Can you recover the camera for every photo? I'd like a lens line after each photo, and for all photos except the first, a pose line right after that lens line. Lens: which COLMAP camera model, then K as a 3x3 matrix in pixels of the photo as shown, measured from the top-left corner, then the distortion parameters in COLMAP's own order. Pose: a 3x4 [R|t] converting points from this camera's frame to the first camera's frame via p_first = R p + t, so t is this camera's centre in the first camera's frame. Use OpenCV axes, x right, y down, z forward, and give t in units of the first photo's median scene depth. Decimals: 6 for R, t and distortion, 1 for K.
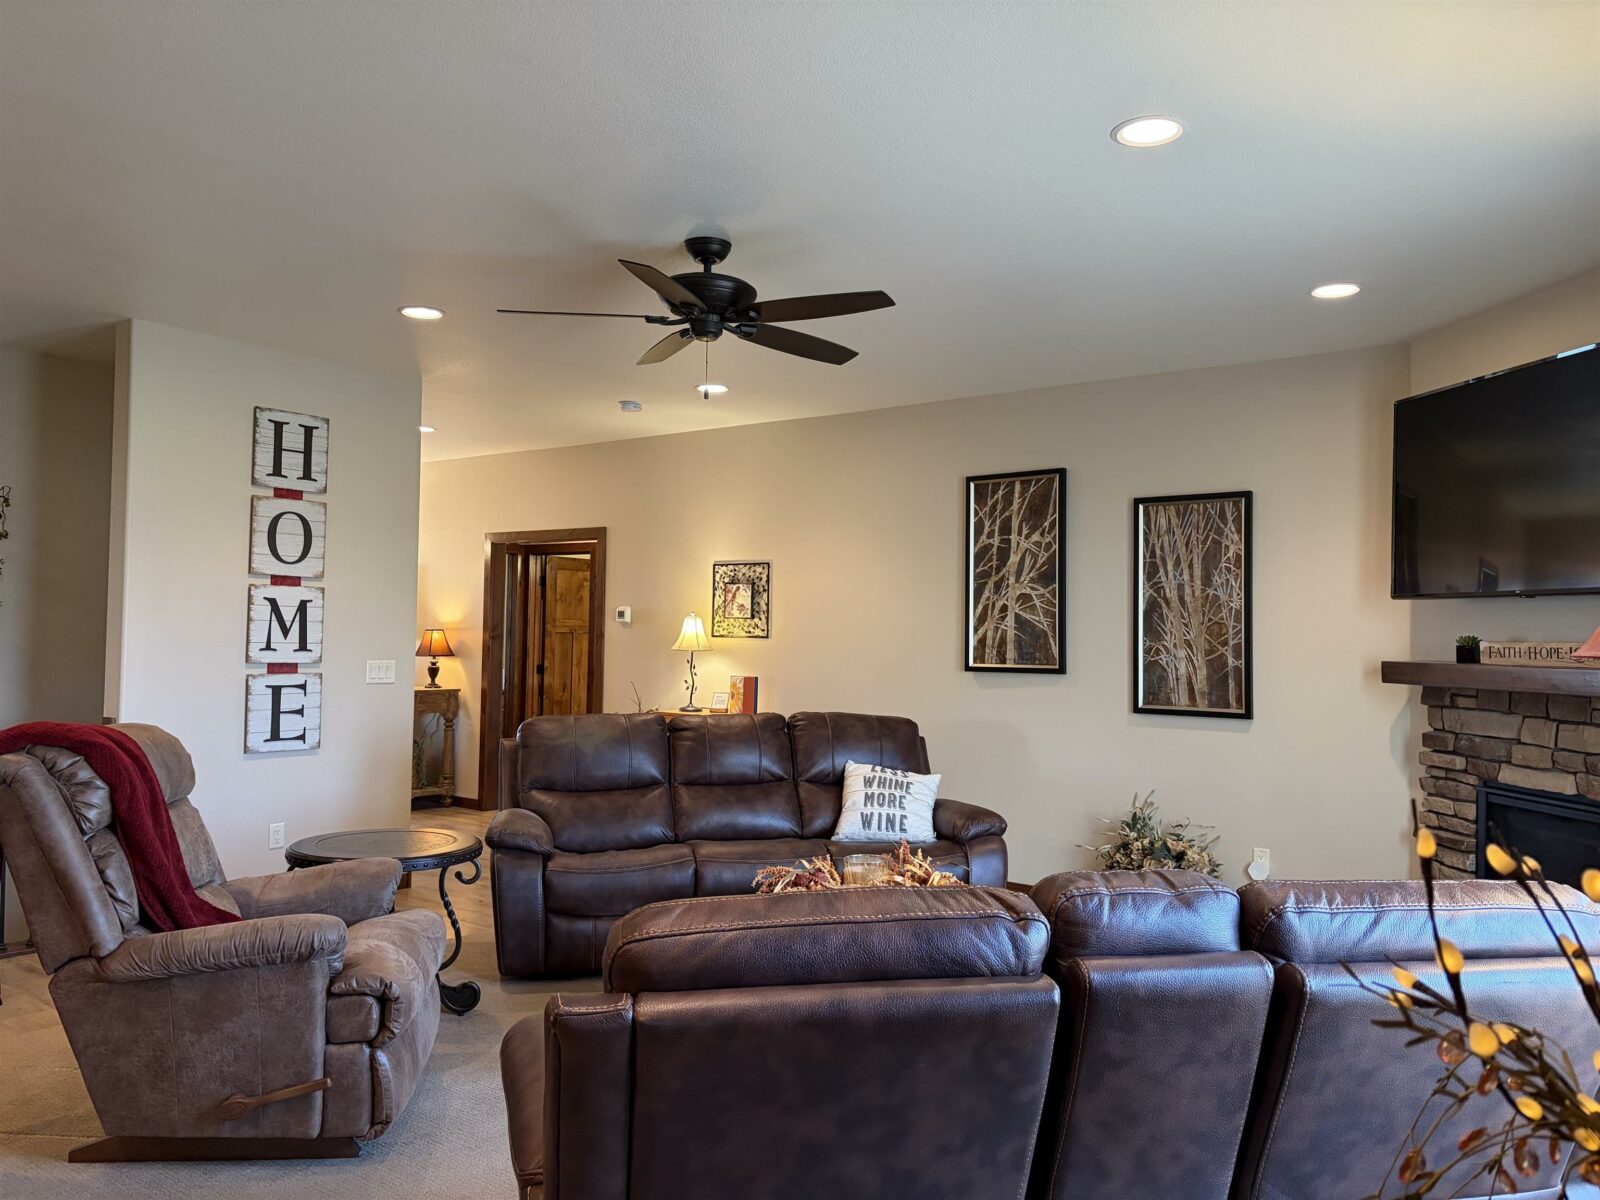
lens RADIAL K [[1211.7, 0, 793.1], [0, 1211.7, 598.8], [0, 0, 1]] dist [0.055986, -0.069674]
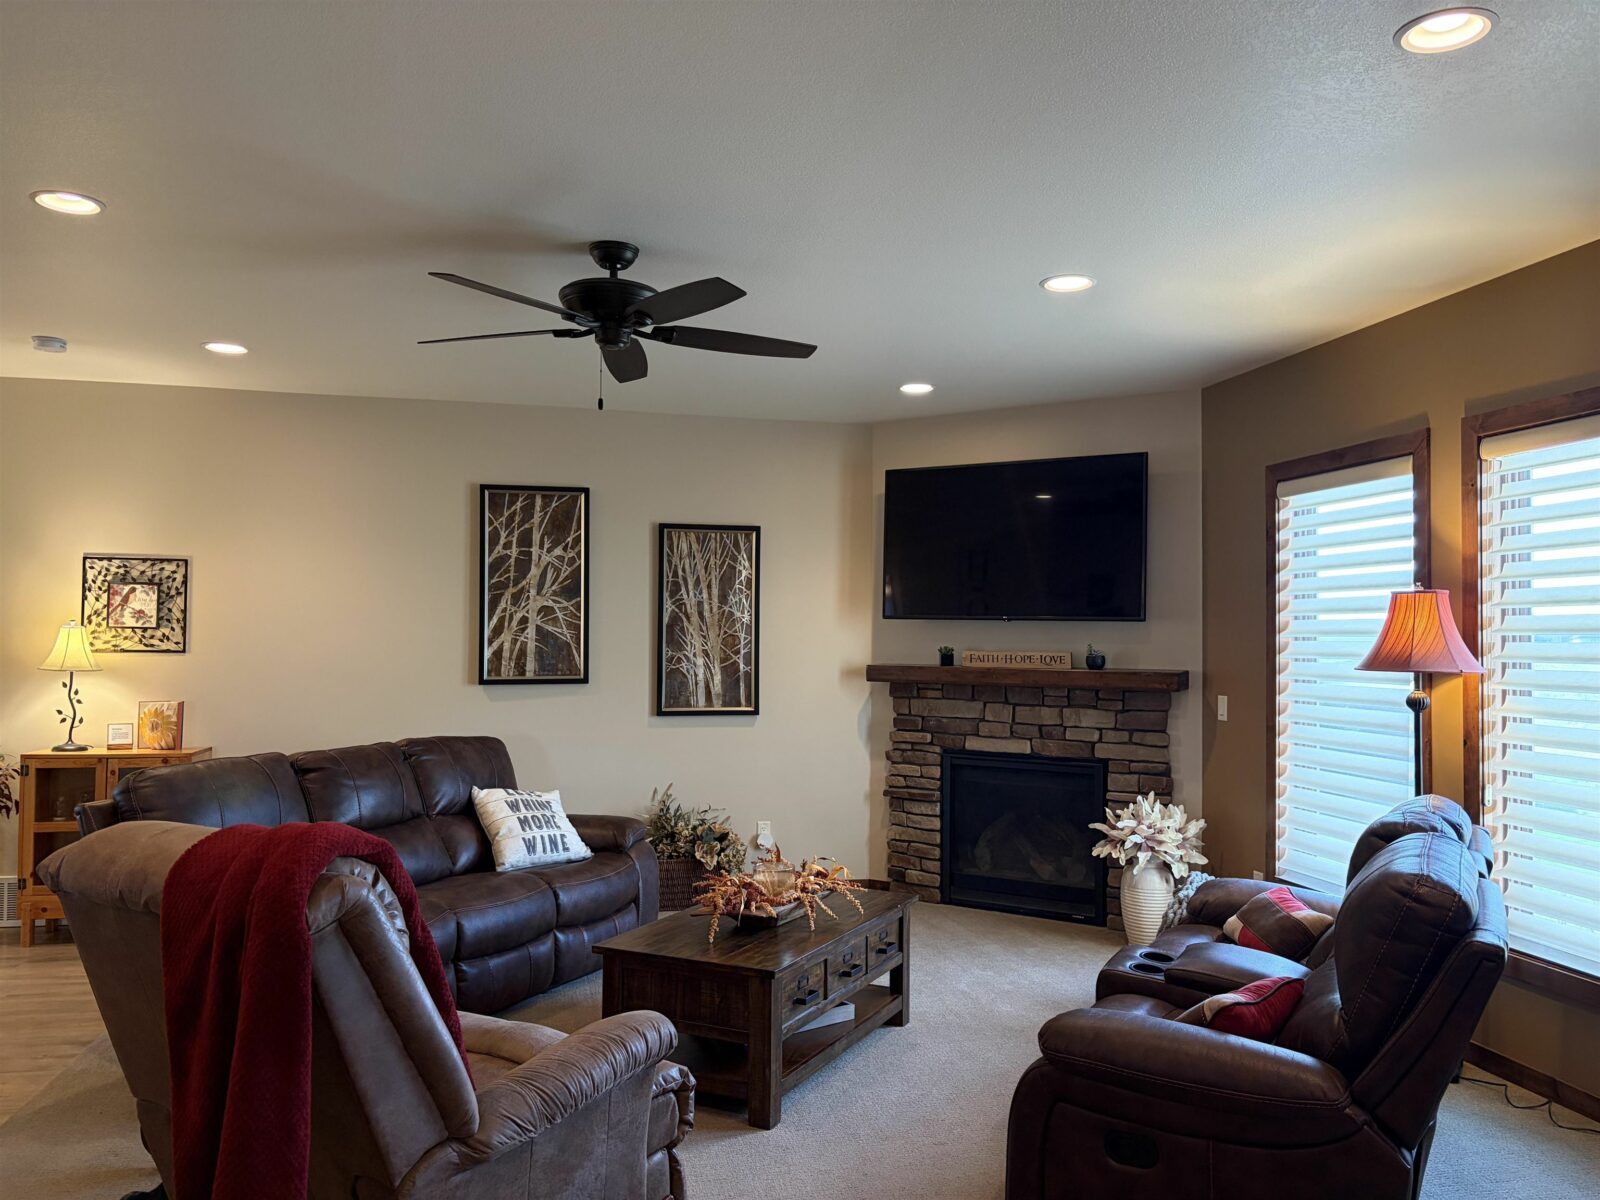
lens RADIAL K [[1211.7, 0, 824.5], [0, 1211.7, 600.5], [0, 0, 1]] dist [0.055986, -0.069674]
pose [[0.619995, 0.015095, 0.784461, -0.502376], [-0.023052, 0.999734, -0.001018, -0.014435], [-0.784267, -0.017452, 0.620178, 0.199238]]
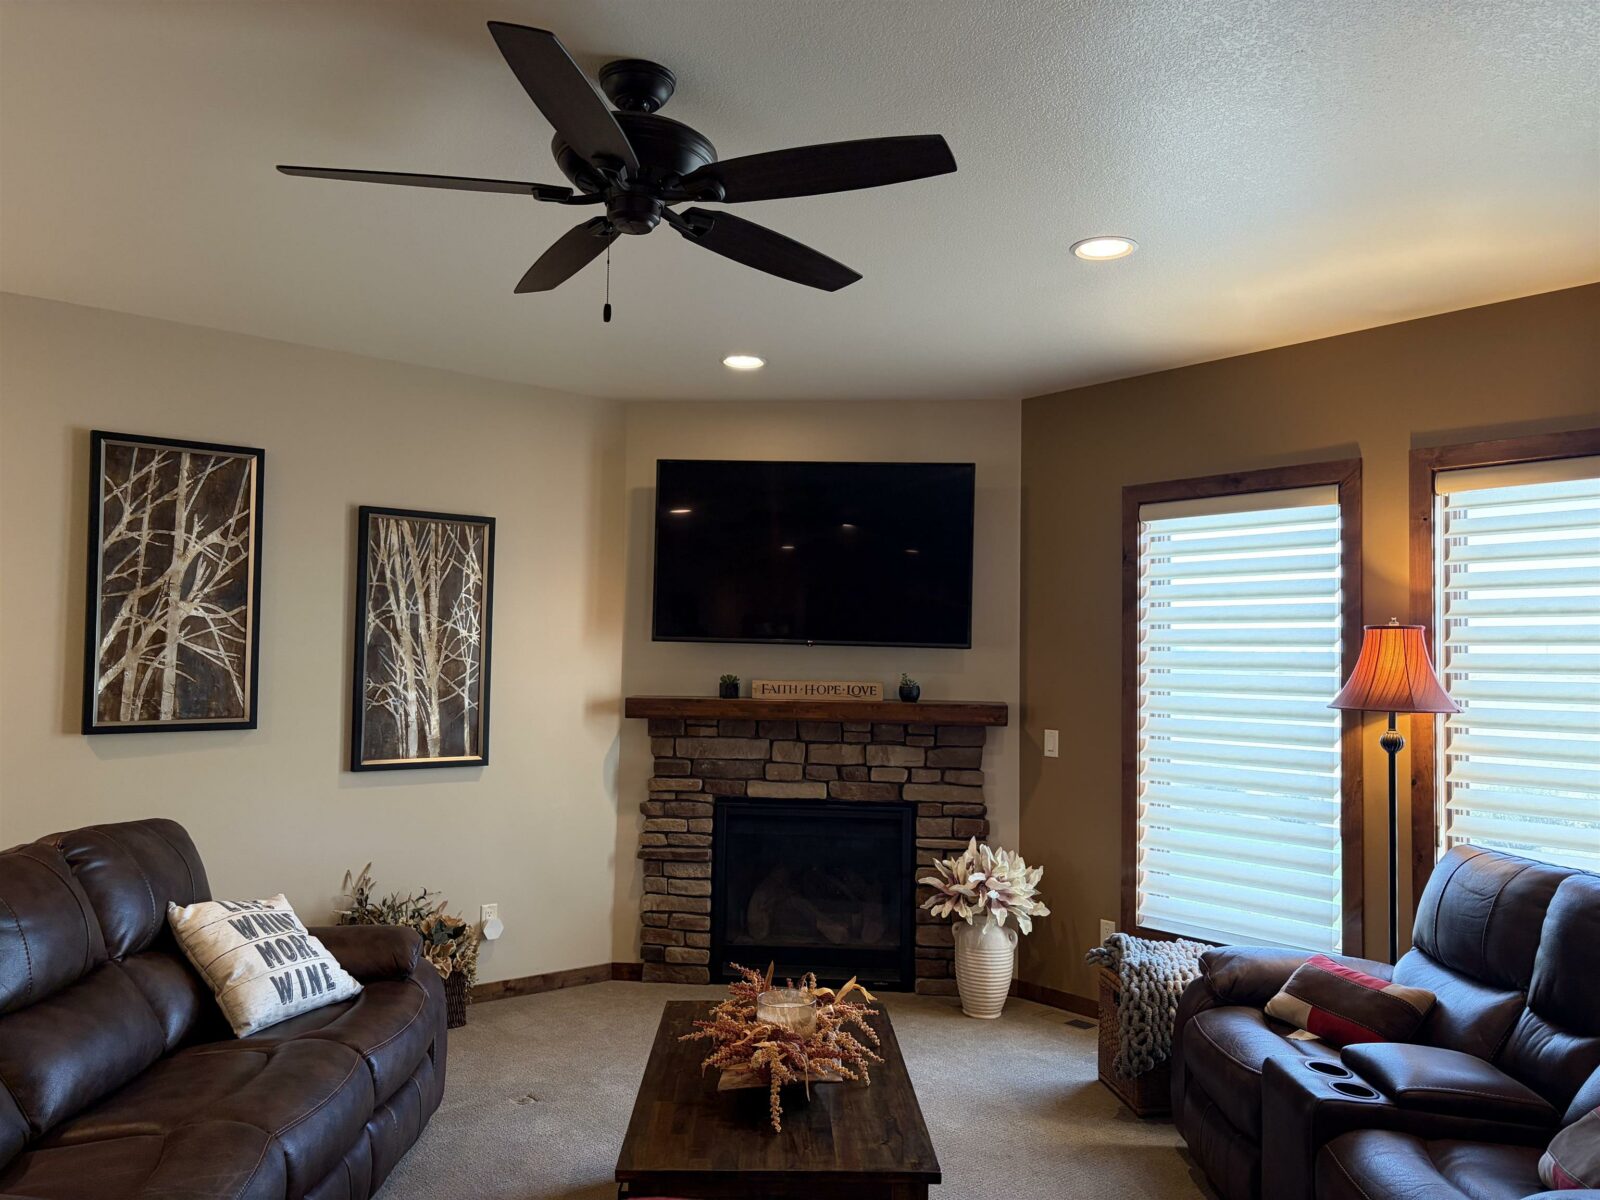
lens RADIAL K [[1211.7, 0, 814.4], [0, 1211.7, 600.7], [0, 0, 1]] dist [0.055986, -0.069674]
pose [[0.194922, 0.035832, 0.980164, -0.462738], [-0.042276, 0.998711, -0.028103, -0.009596], [-0.979907, -0.035959, 0.196185, 0.555770]]
